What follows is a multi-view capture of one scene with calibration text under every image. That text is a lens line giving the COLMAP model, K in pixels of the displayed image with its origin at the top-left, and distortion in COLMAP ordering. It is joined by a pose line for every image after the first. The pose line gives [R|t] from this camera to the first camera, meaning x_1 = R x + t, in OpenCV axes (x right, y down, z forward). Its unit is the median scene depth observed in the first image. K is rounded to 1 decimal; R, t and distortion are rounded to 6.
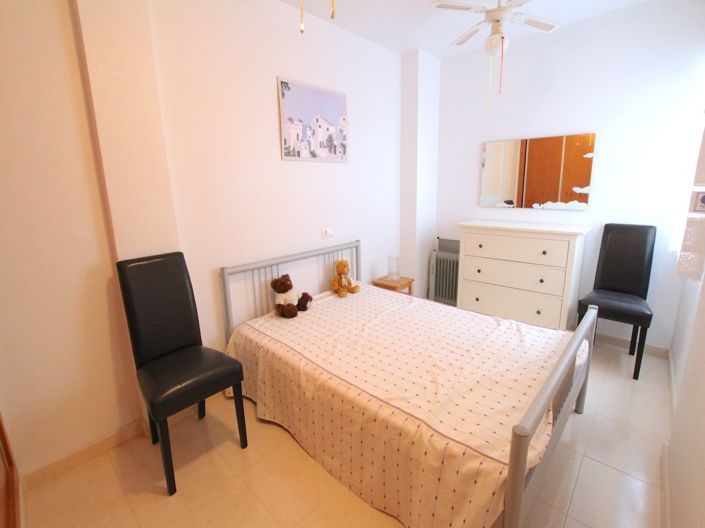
lens RADIAL K [[330.0, 0, 356.1], [0, 330.0, 256.5], [0, 0, 1]] dist [-0.032444, 0.001013]
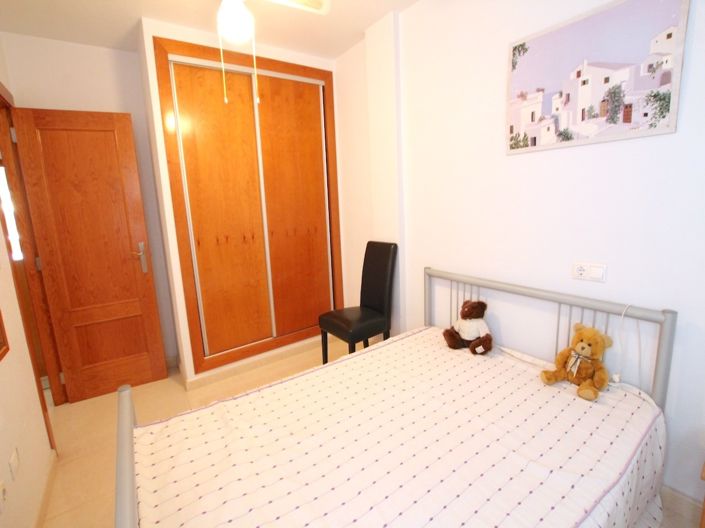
lens RADIAL K [[330.0, 0, 356.1], [0, 330.0, 256.5], [0, 0, 1]] dist [-0.032444, 0.001013]
pose [[-0.211178, 0.191121, -0.958581, 0.574062], [-0.161304, 0.960437, 0.227027, -0.176776], [0.964046, 0.202566, -0.171994, 0.800346]]
